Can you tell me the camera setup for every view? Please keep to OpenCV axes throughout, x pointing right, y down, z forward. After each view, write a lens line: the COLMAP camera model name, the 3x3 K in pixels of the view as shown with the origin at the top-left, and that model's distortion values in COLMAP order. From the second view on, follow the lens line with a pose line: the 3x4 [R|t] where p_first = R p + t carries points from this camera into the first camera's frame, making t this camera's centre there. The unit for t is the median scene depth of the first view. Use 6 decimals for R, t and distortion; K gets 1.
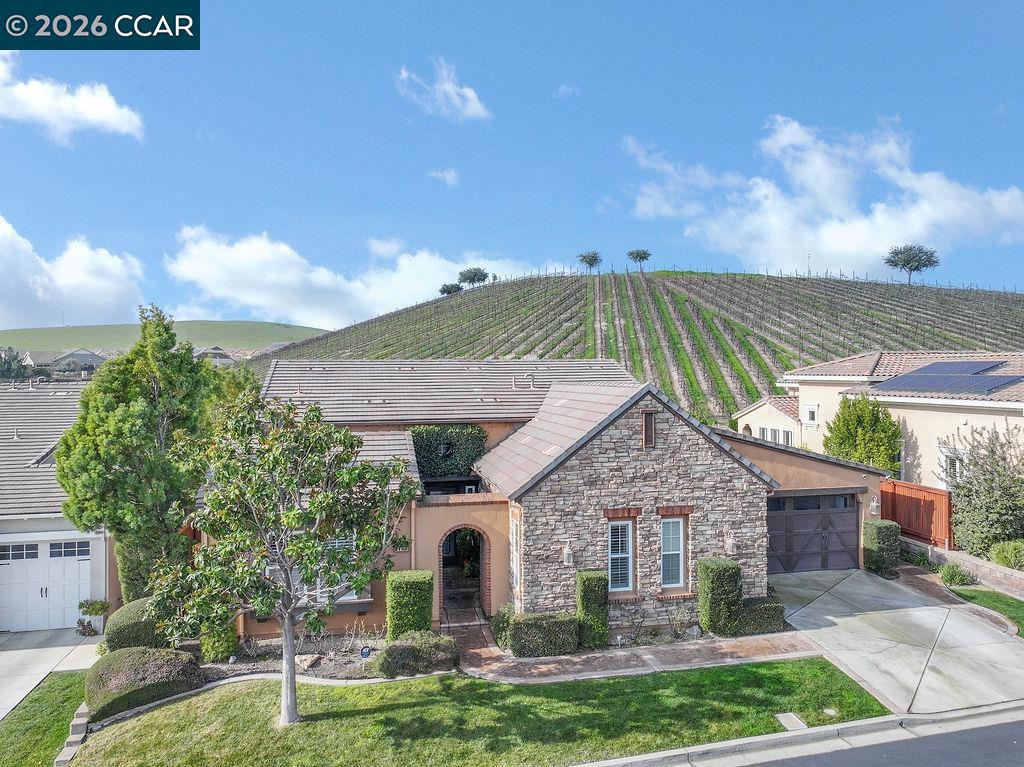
lens RADIAL K [[718.9, 0, 514.5], [0, 718.9, 379.9], [0, 0, 1]] dist [-0.001541, 0.015160]
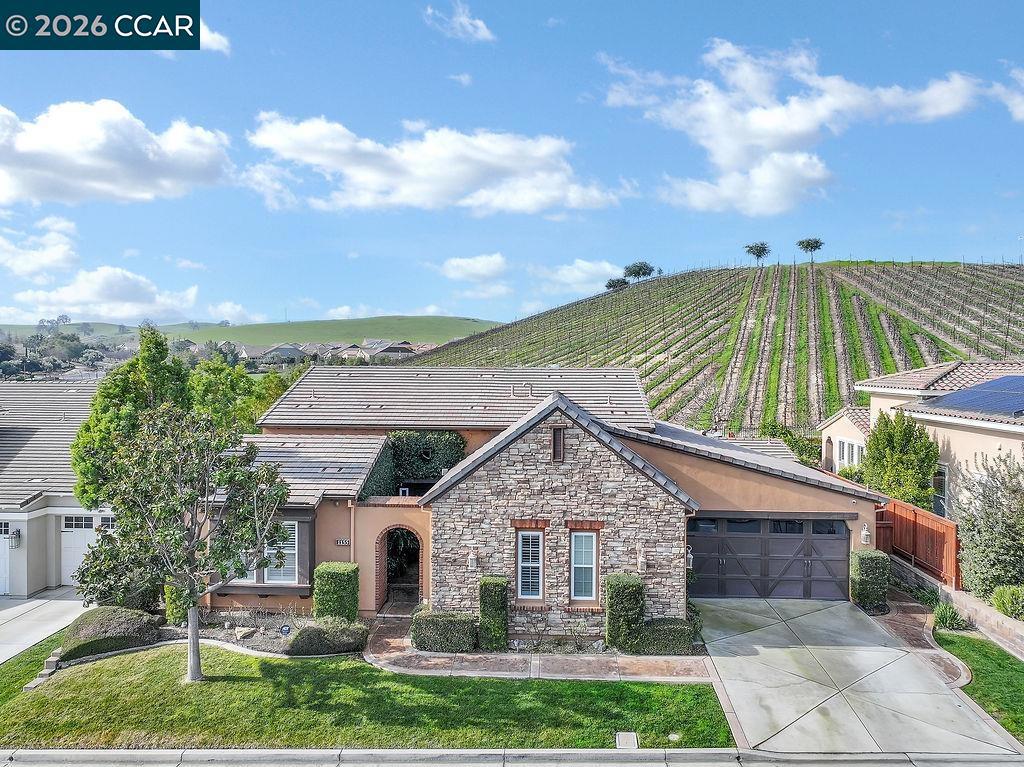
lens RADIAL K [[736.7, 0, 514.7], [0, 736.7, 380.3], [0, 0, 1]] dist [-0.001703, 0.015301]
pose [[0.965938, 0.016485, -0.258247, 0.393482], [-0.014397, 0.999847, 0.009974, -0.031899], [0.258372, -0.005917, 0.966027, -0.031706]]
